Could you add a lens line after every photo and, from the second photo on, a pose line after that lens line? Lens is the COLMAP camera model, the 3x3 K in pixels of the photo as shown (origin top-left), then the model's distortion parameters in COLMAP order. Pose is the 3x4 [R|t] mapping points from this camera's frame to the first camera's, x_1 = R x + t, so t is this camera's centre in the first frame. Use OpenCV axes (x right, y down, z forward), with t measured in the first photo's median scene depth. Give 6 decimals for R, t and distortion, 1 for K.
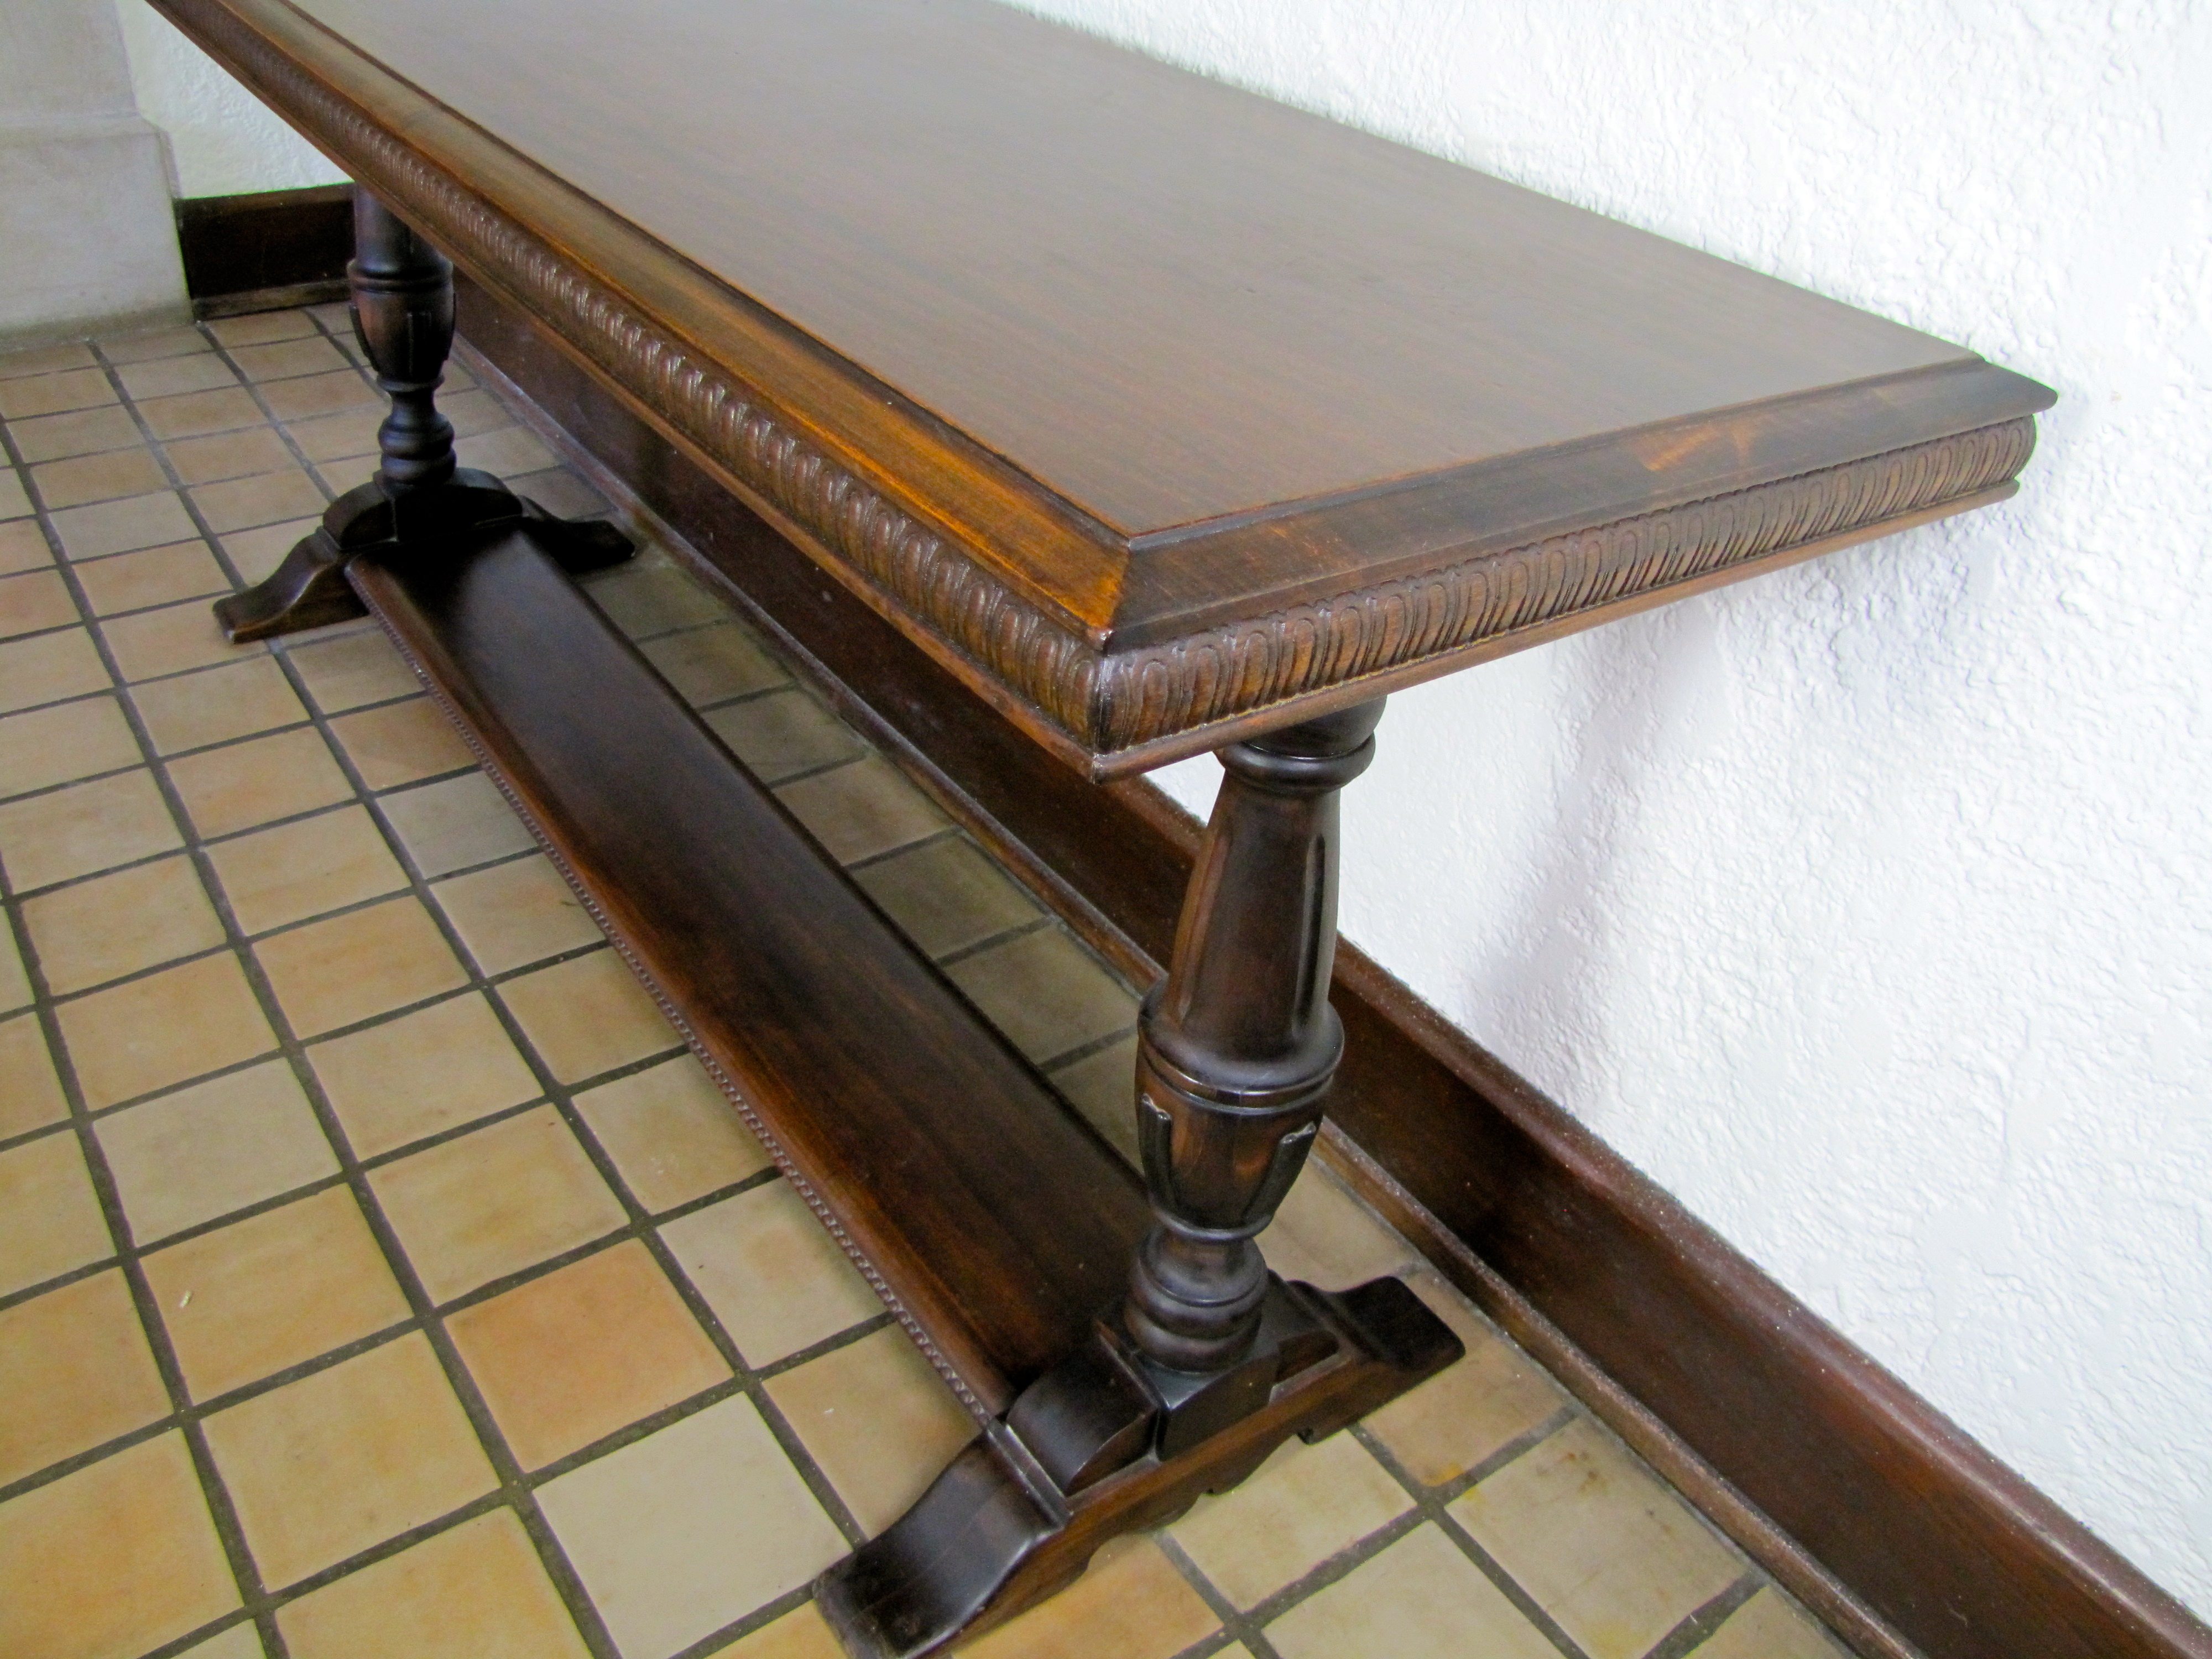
lens RADIAL K [[1845.5, 0, 1110.3], [0, 1845.5, 813.9], [0, 0, 1]] dist [-0.180949, 0.142676]
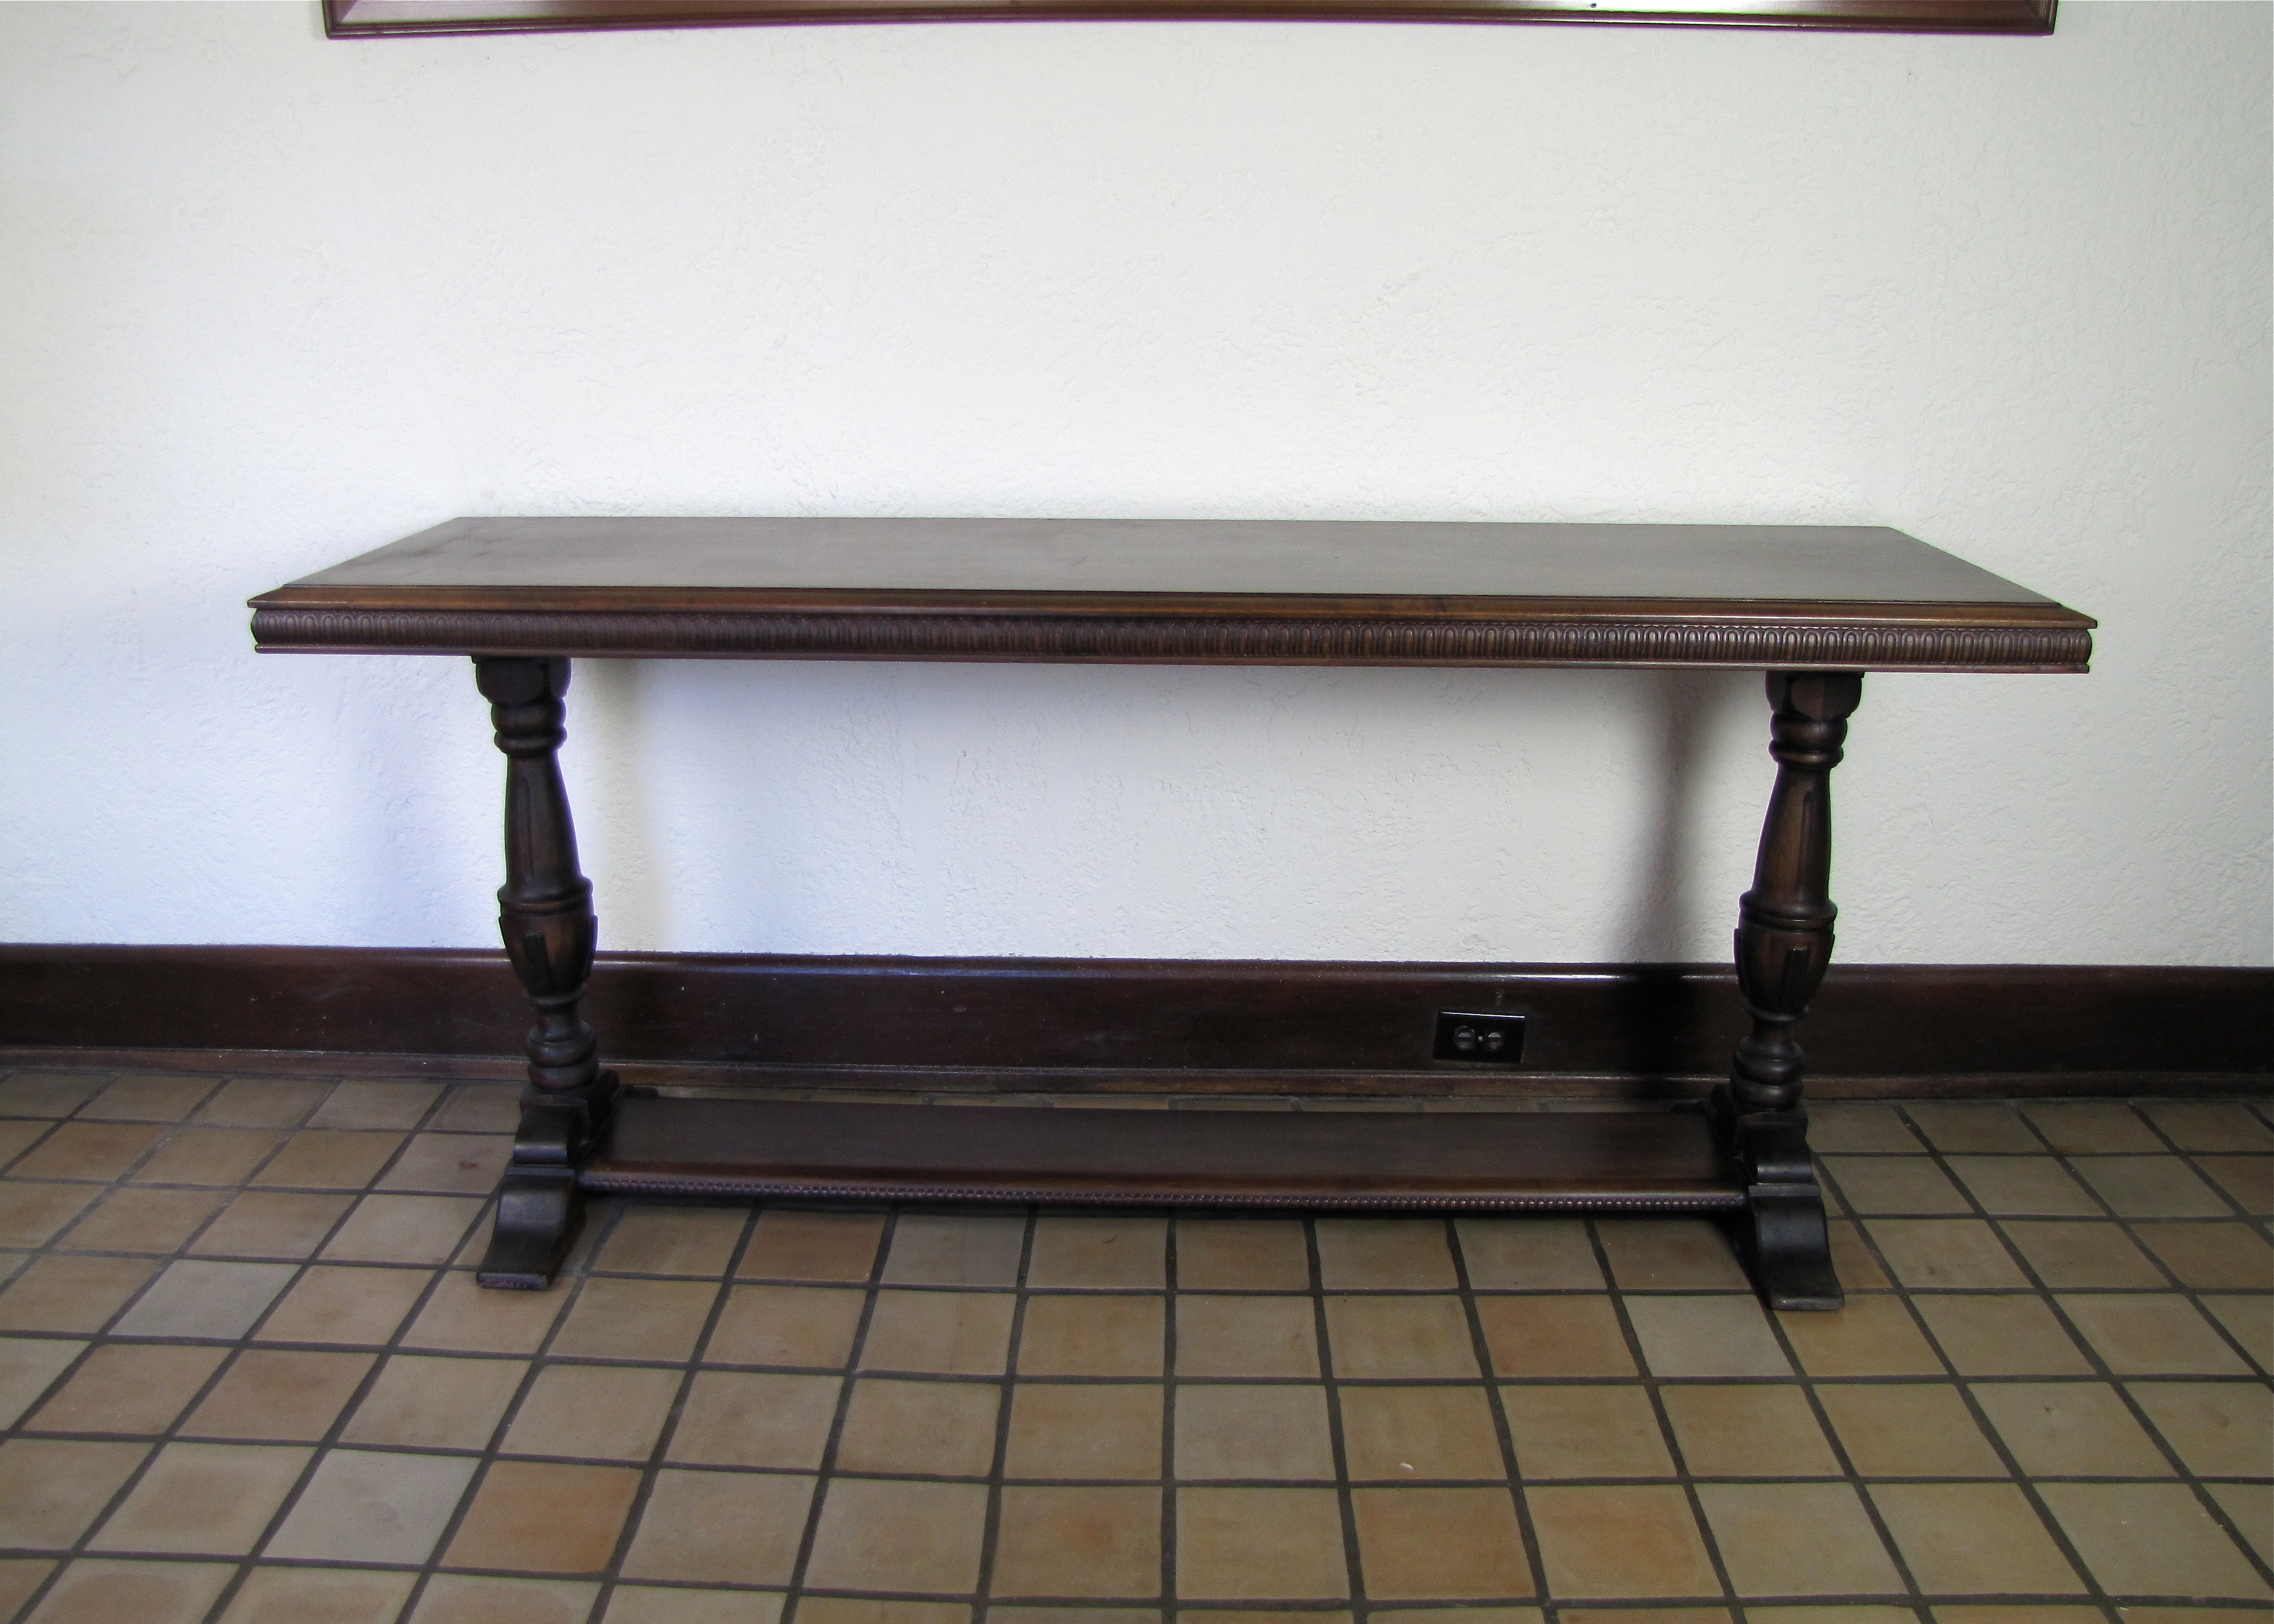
lens RADIAL K [[1900.4, 0, 1130.8], [0, 1900.4, 829.7], [0, 0, 1]] dist [-0.177823, 0.151956]
pose [[0.605398, -0.326455, 0.725893, -1.604765], [0.481241, 0.876559, -0.007142, -0.259636], [-0.633957, 0.353653, 0.687771, -0.028955]]
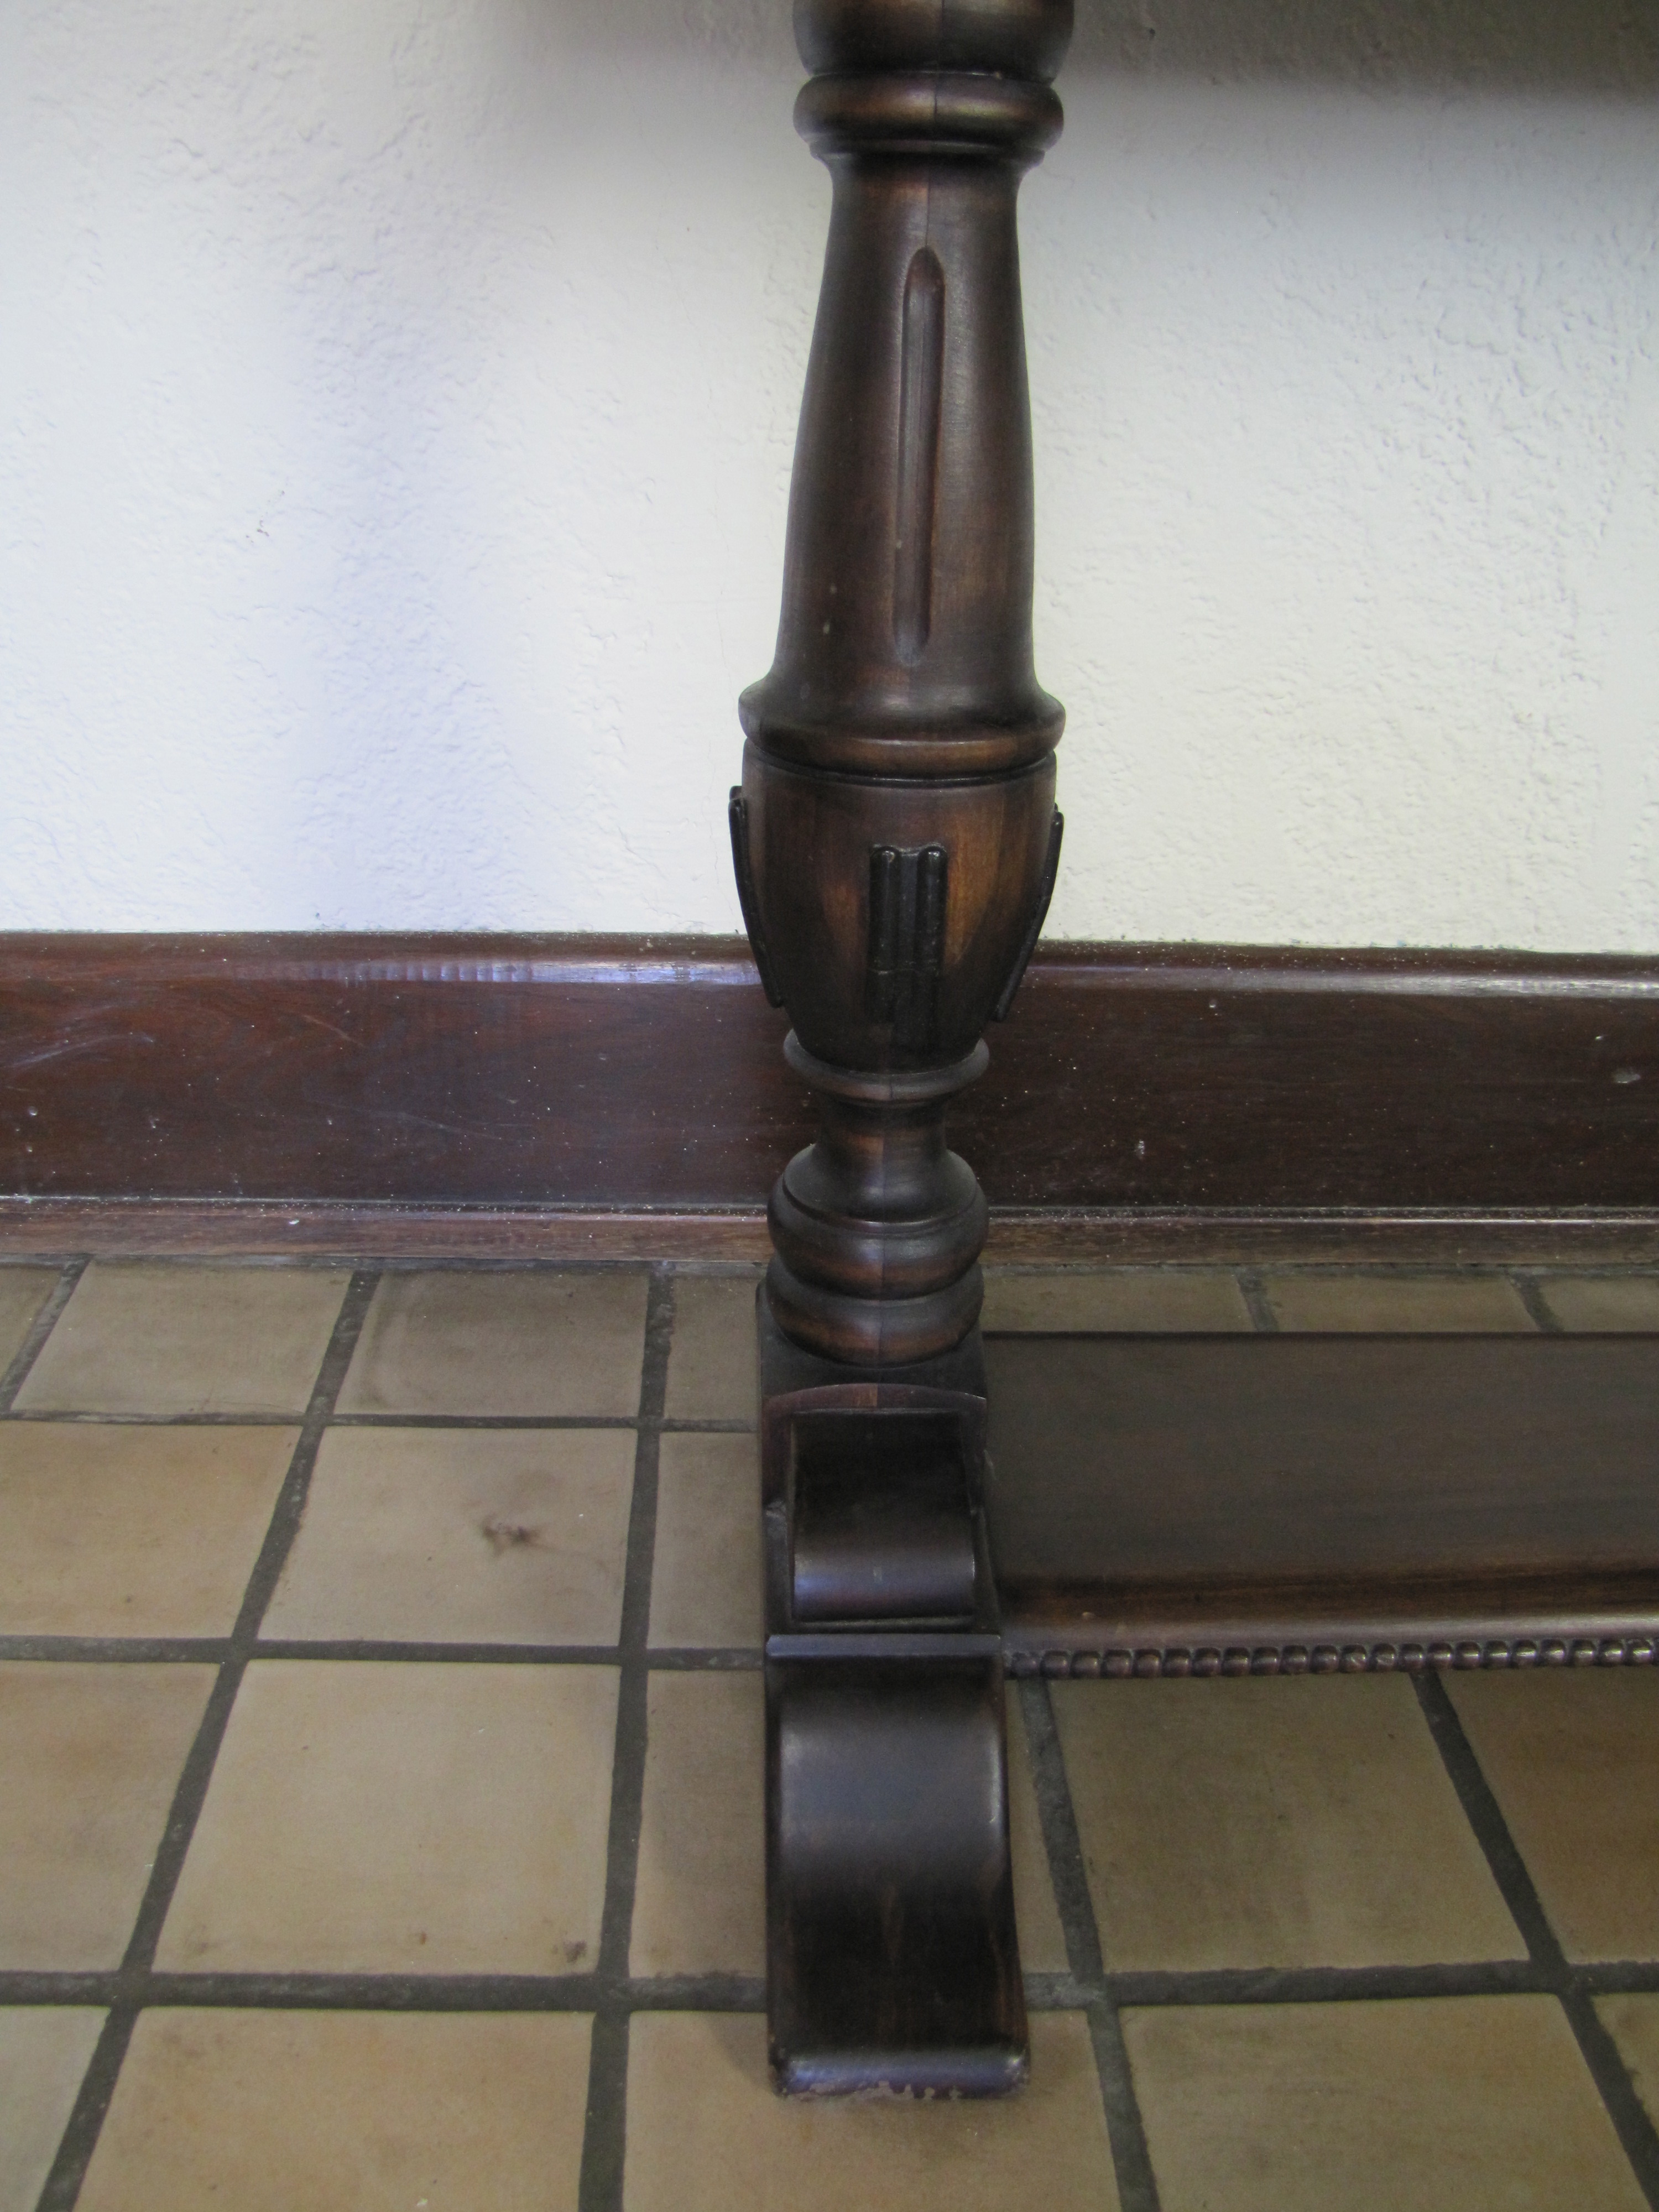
lens RADIAL K [[1845.5, 0, 819.0], [0, 1845.5, 1112.6], [0, 0, 1]] dist [-0.180949, 0.142676]
pose [[0.555351, -0.426870, 0.713699, -1.076622], [0.475285, 0.867154, 0.148819, -0.485071], [-0.682414, 0.256564, 0.684460, 1.302353]]
